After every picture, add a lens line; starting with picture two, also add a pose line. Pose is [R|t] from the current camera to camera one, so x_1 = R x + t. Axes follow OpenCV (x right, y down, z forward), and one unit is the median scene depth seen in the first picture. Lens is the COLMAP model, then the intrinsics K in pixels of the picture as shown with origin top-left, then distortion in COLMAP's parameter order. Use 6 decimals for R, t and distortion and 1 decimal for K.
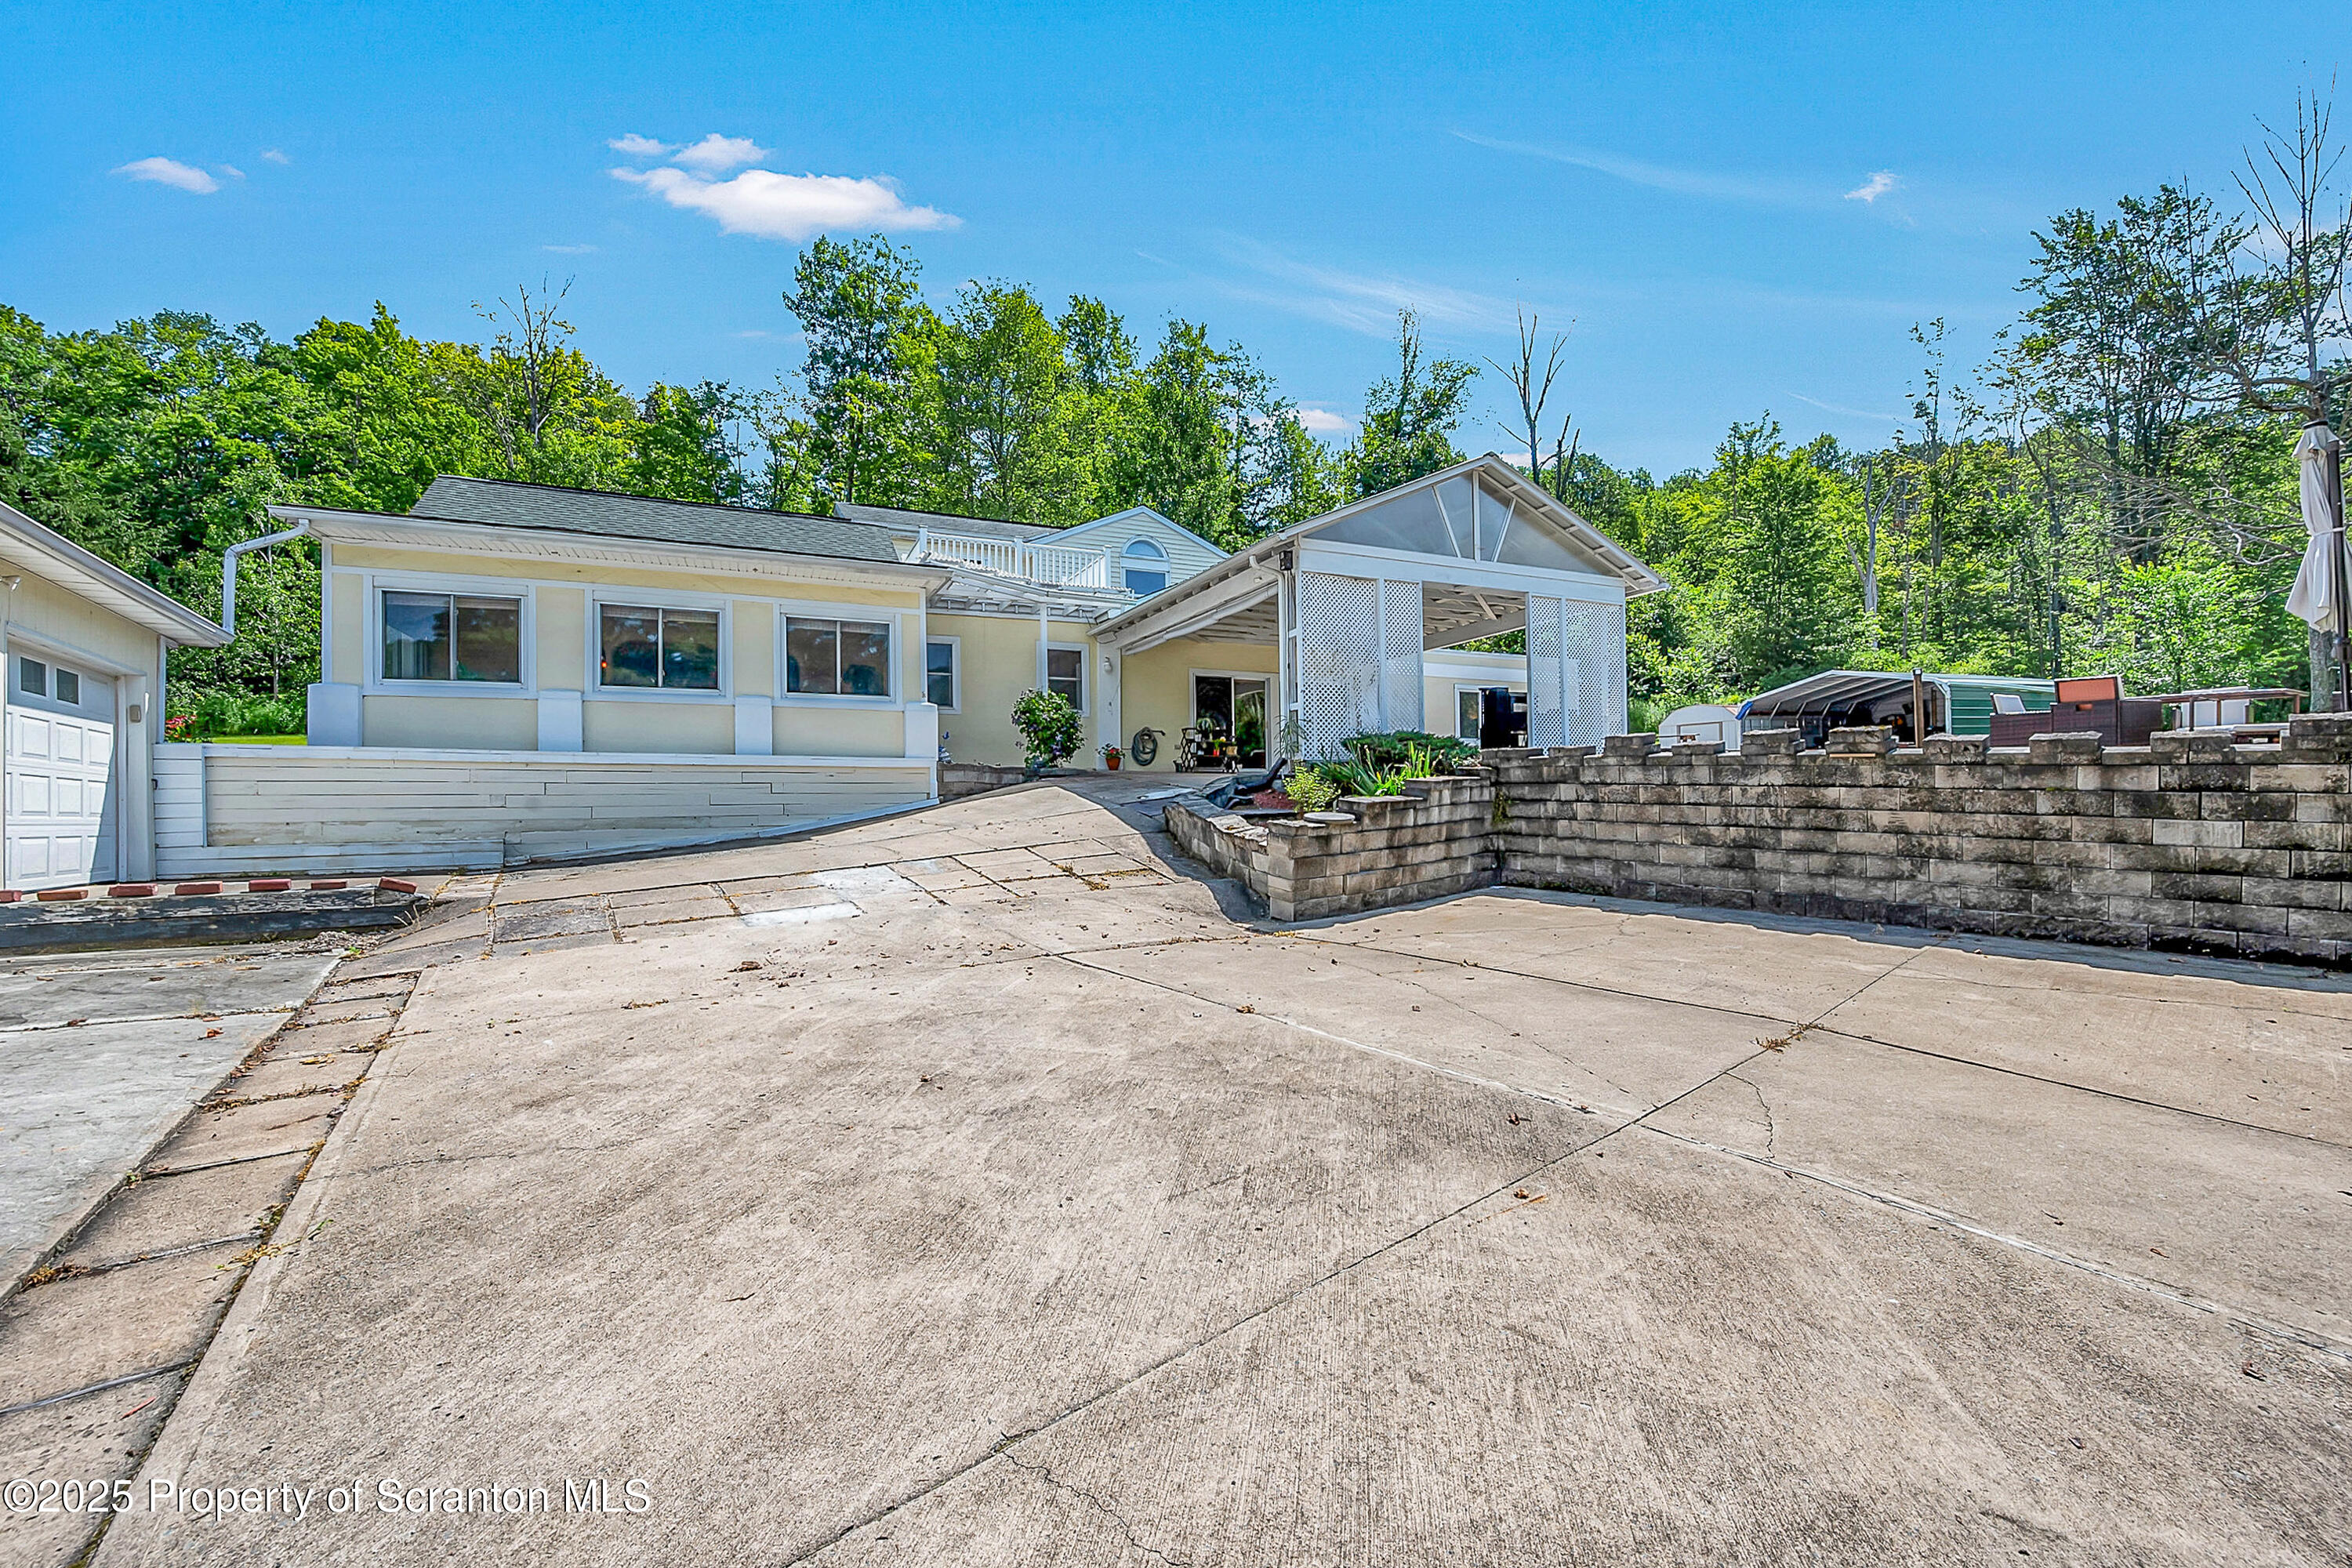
lens RADIAL K [[925.0, 0, 1176.0], [0, 925.0, 784.0], [0, 0, 1]] dist [-0.001806, -0.000374]
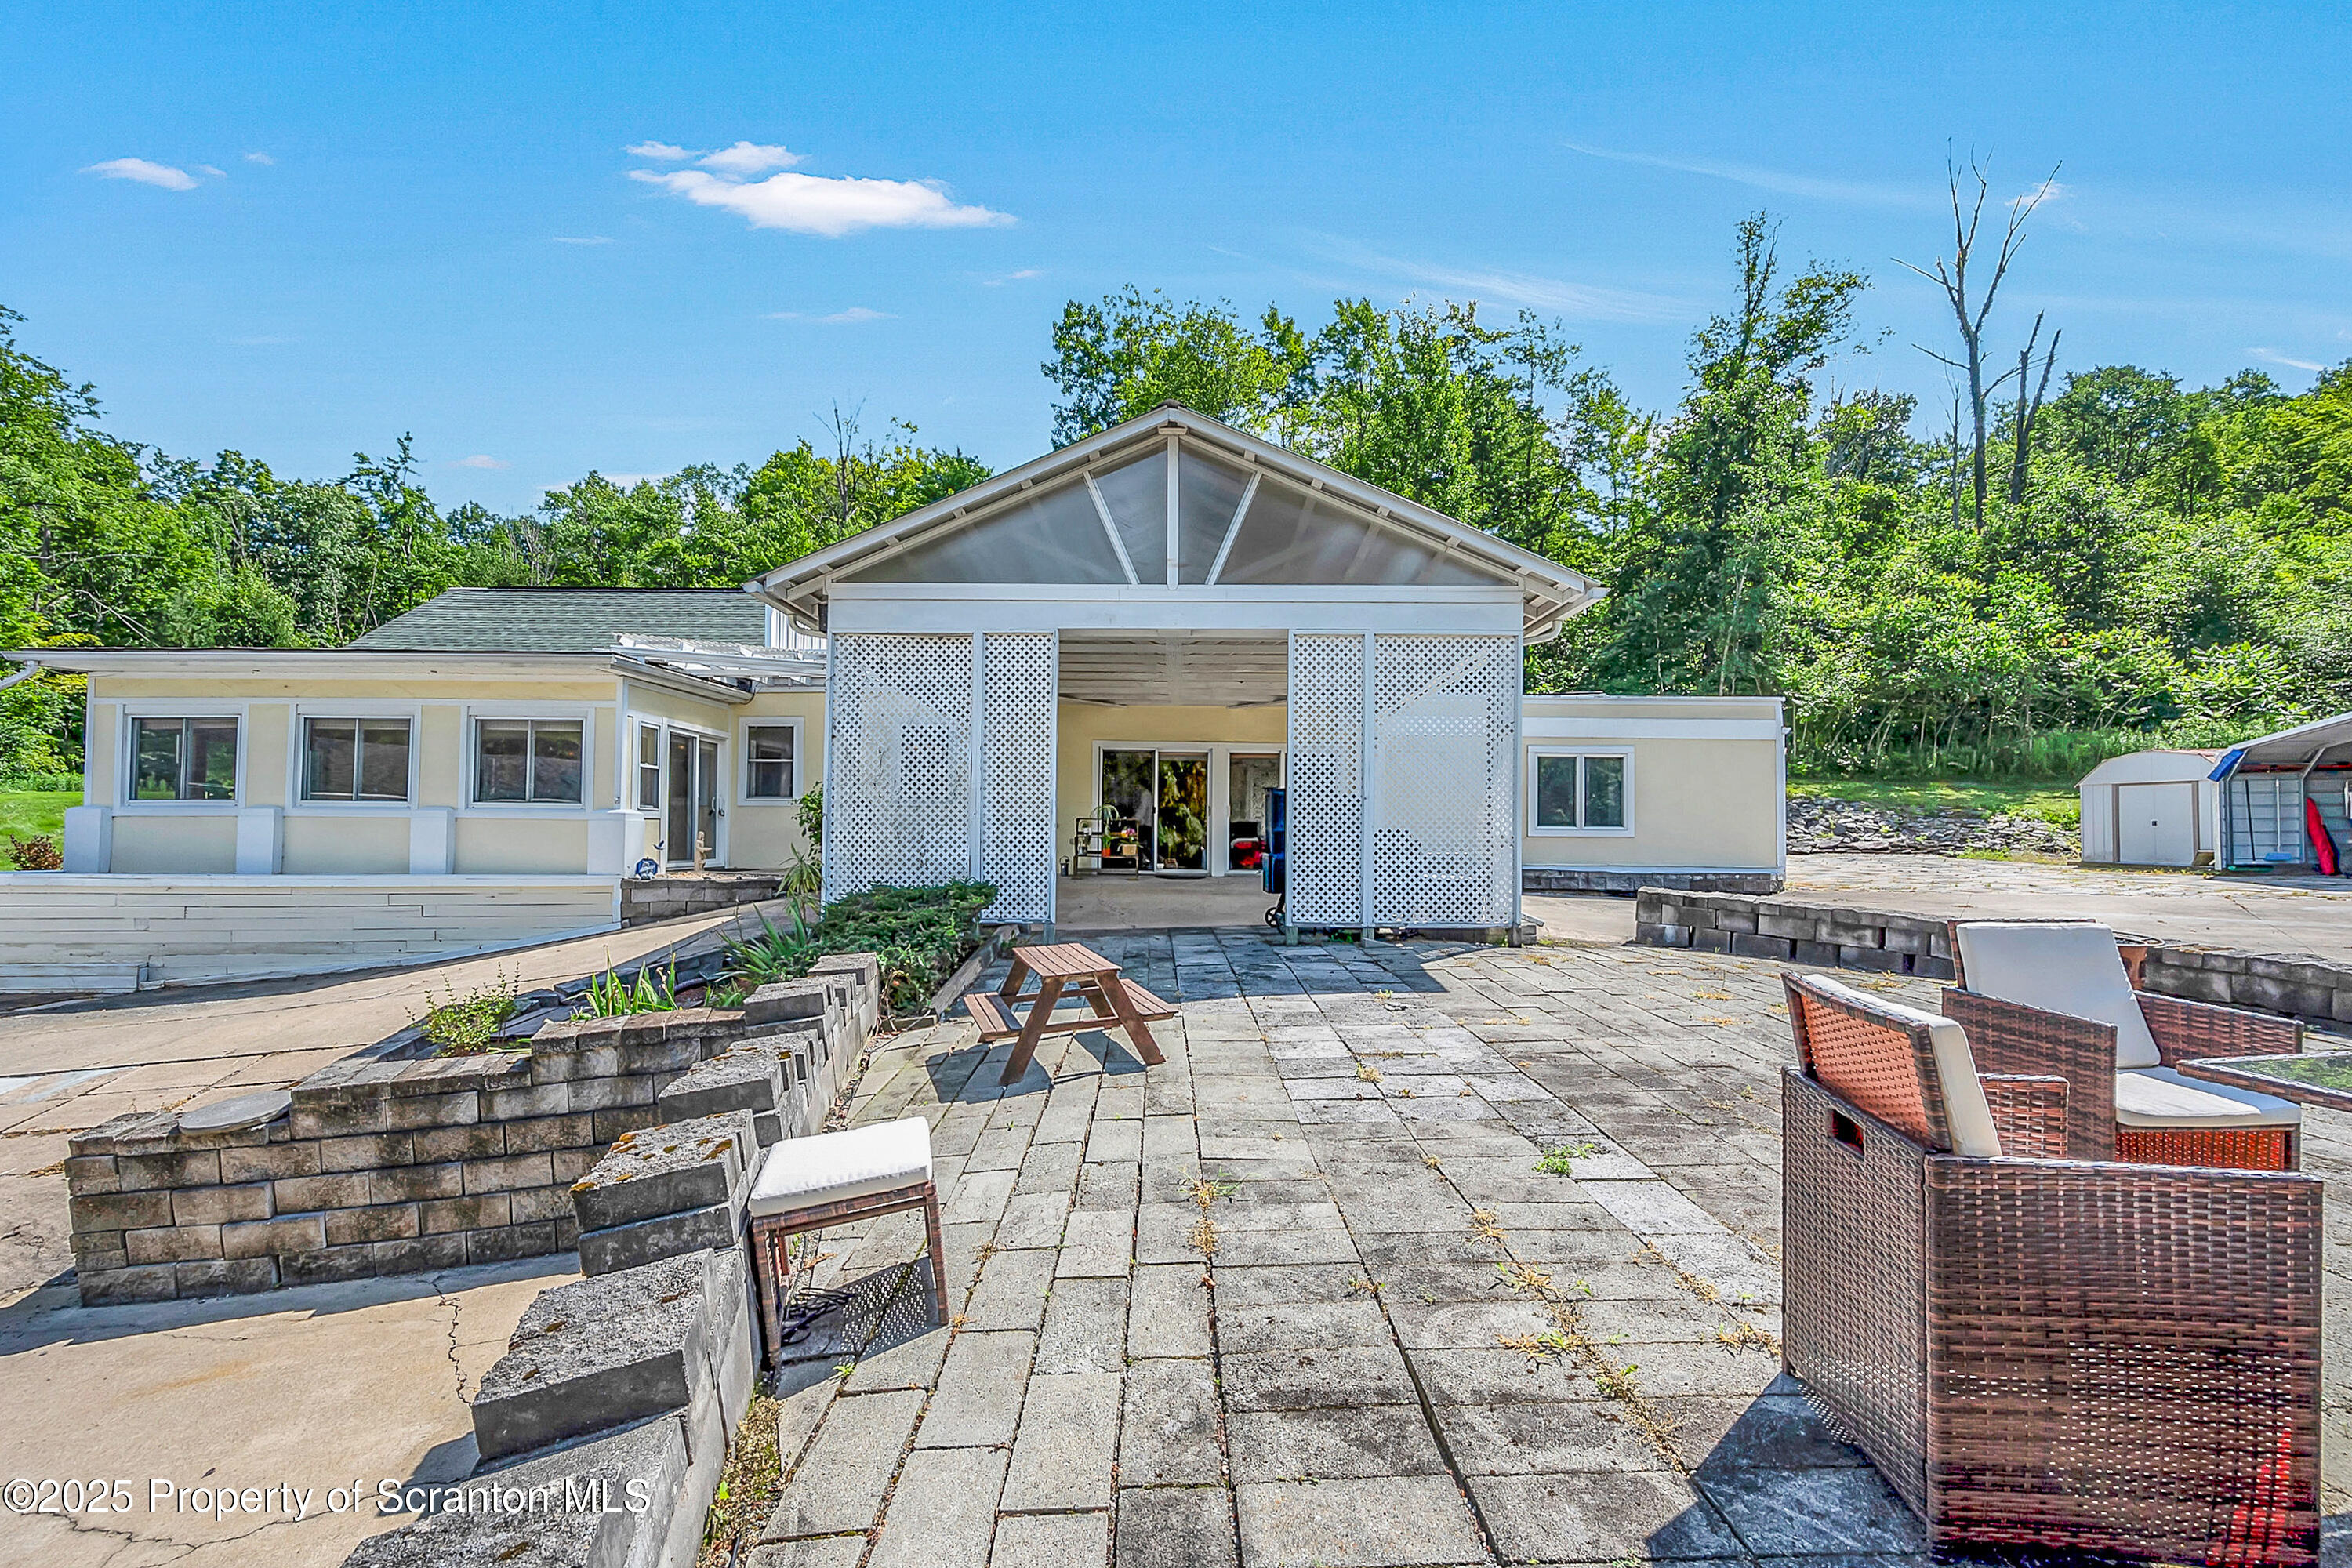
lens RADIAL K [[920.5, 0, 1176.5], [0, 920.5, 806.1], [0, 0, 1]] dist [-0.001673, -0.000211]
pose [[0.904763, 0.008324, -0.425834, 0.615746], [-0.010432, 0.999942, -0.002618, -0.103409], [0.425788, 0.006811, 0.904797, 0.490395]]
